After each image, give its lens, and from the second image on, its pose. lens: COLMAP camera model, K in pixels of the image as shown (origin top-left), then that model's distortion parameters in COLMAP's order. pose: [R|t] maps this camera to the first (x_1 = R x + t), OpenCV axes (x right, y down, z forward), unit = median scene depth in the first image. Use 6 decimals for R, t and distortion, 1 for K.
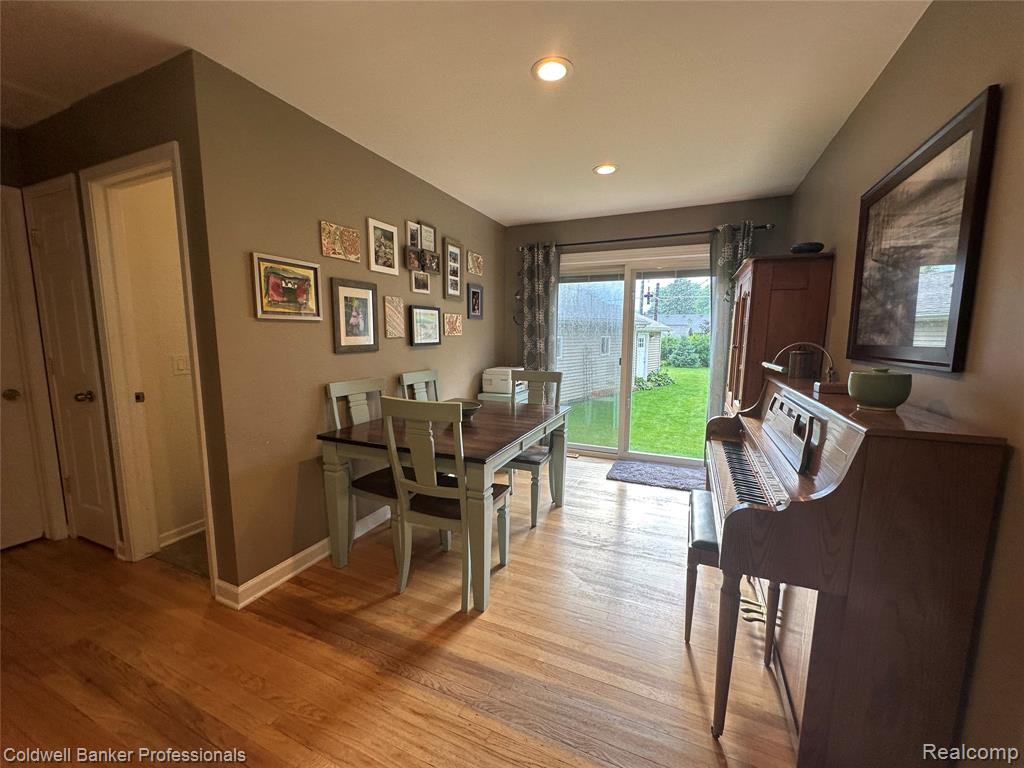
lens RADIAL K [[407.9, 0, 514.6], [0, 407.9, 384.8], [0, 0, 1]] dist [-0.005175, 0.001575]
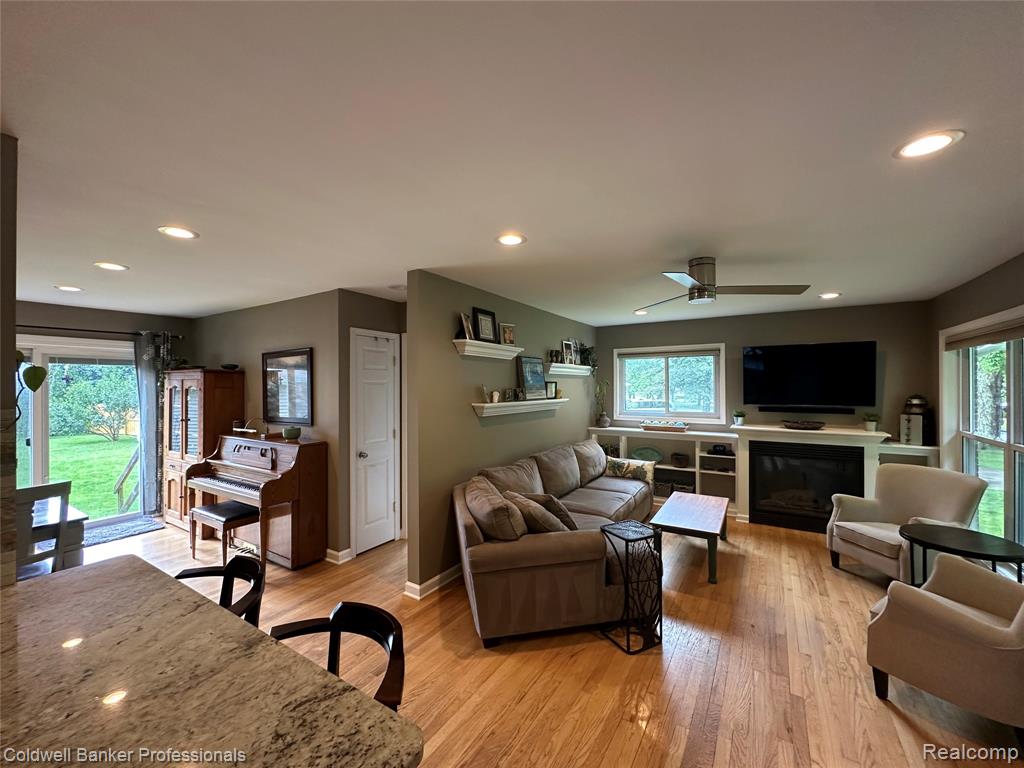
lens RADIAL K [[407.9, 0, 515.0], [0, 407.9, 384.4], [0, 0, 1]] dist [-0.005175, 0.001575]
pose [[0.149955, -0.003251, 0.988688, -0.632329], [0.131641, 0.991157, -0.016707, -0.028369], [-0.979890, 0.132657, 0.149057, -0.382522]]
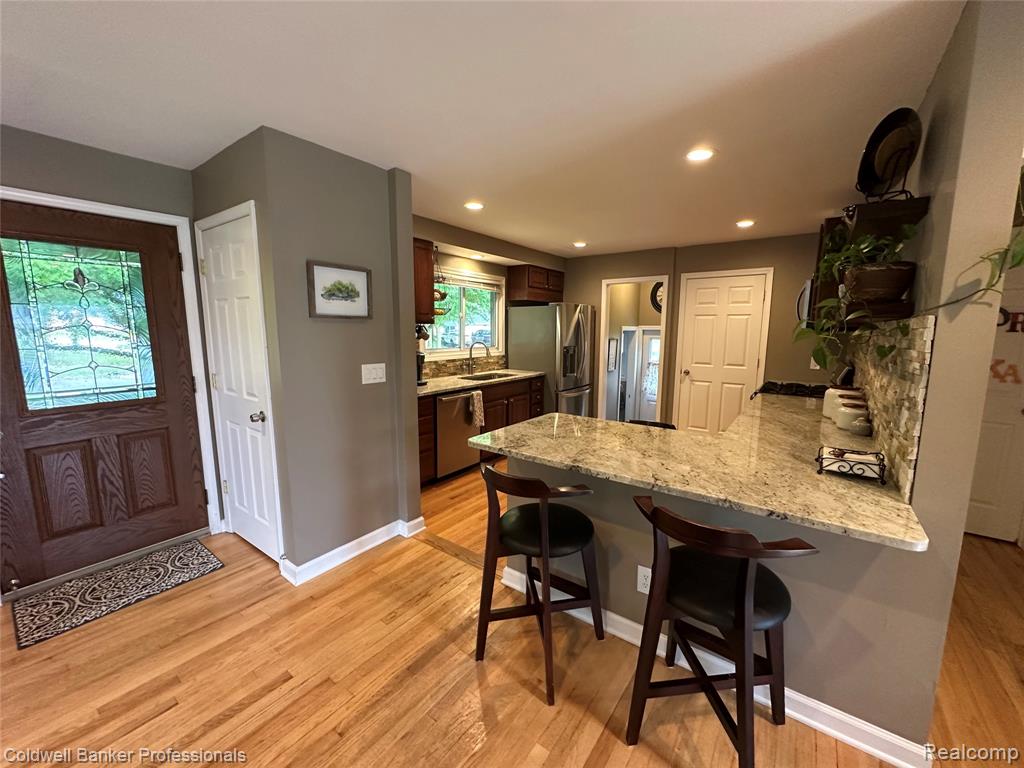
lens RADIAL K [[407.9, 0, 514.1], [0, 407.9, 385.7], [0, 0, 1]] dist [-0.005175, 0.001575]
pose [[-0.222679, 0.132008, -0.965913, 0.090455], [-0.132214, 0.977547, 0.164079, -0.026025], [0.965885, 0.164244, -0.200226, -0.116409]]
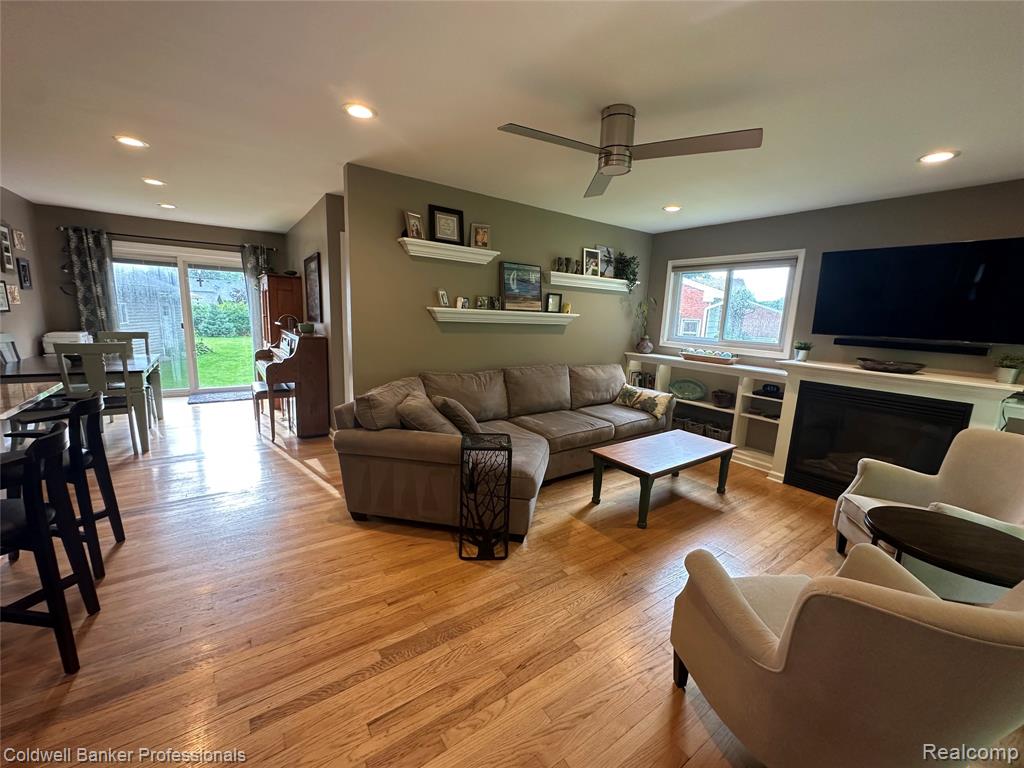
lens RADIAL K [[407.9, 0, 513.9], [0, 407.9, 385.9], [0, 0, 1]] dist [-0.005175, 0.001575]
pose [[0.518451, -0.135572, 0.844292, -0.419820], [0.070521, 0.990767, 0.115788, 0.076917], [-0.852194, -0.000491, 0.523225, -0.822098]]
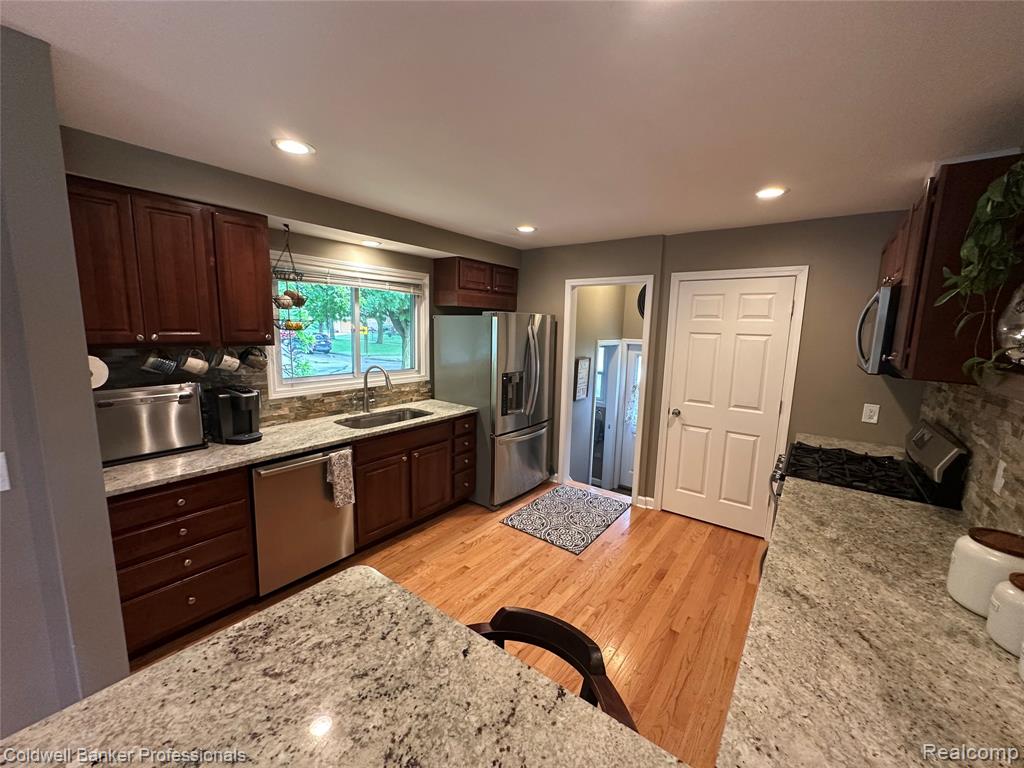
lens RADIAL K [[407.9, 0, 514.3], [0, 407.9, 385.3], [0, 0, 1]] dist [-0.005175, 0.001575]
pose [[-0.236282, 0.132121, -0.962660, -0.354887], [-0.150132, 0.973852, 0.170507, -0.093758], [0.960016, 0.184813, -0.210268, -0.015943]]
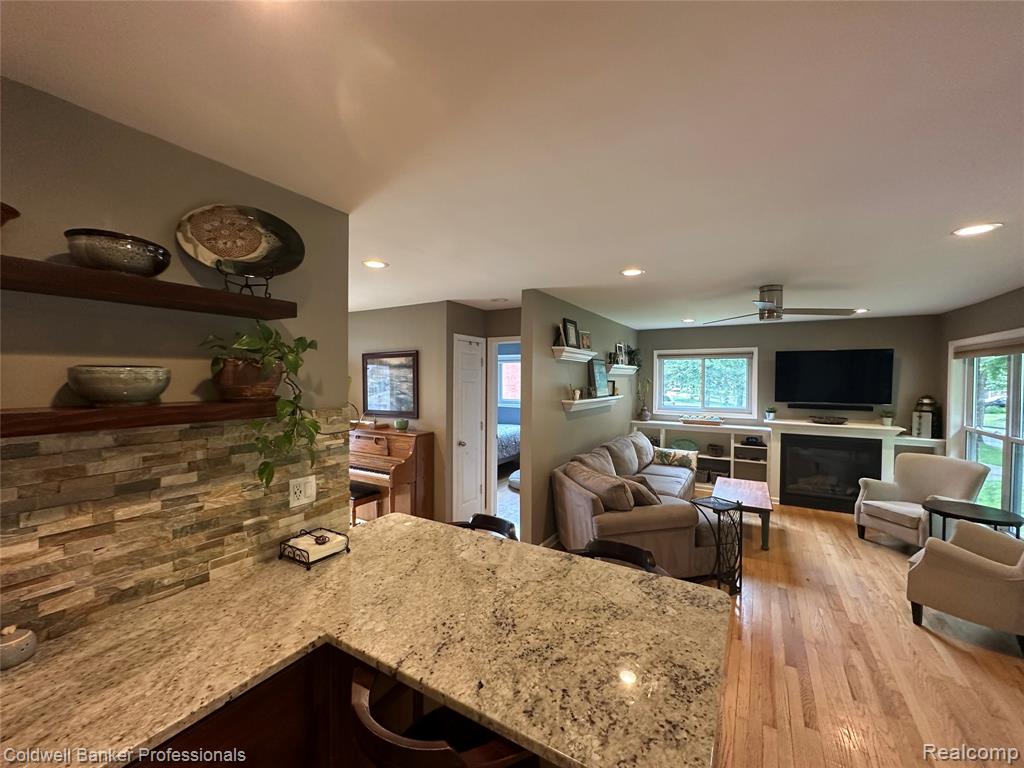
lens RADIAL K [[407.9, 0, 516.3], [0, 407.9, 384.4], [0, 0, 1]] dist [-0.005175, 0.001575]
pose [[0.125844, -0.020408, 0.991840, -0.838154], [0.123230, 0.992367, 0.004784, -0.079489], [-0.984367, 0.121622, 0.127398, -0.151992]]
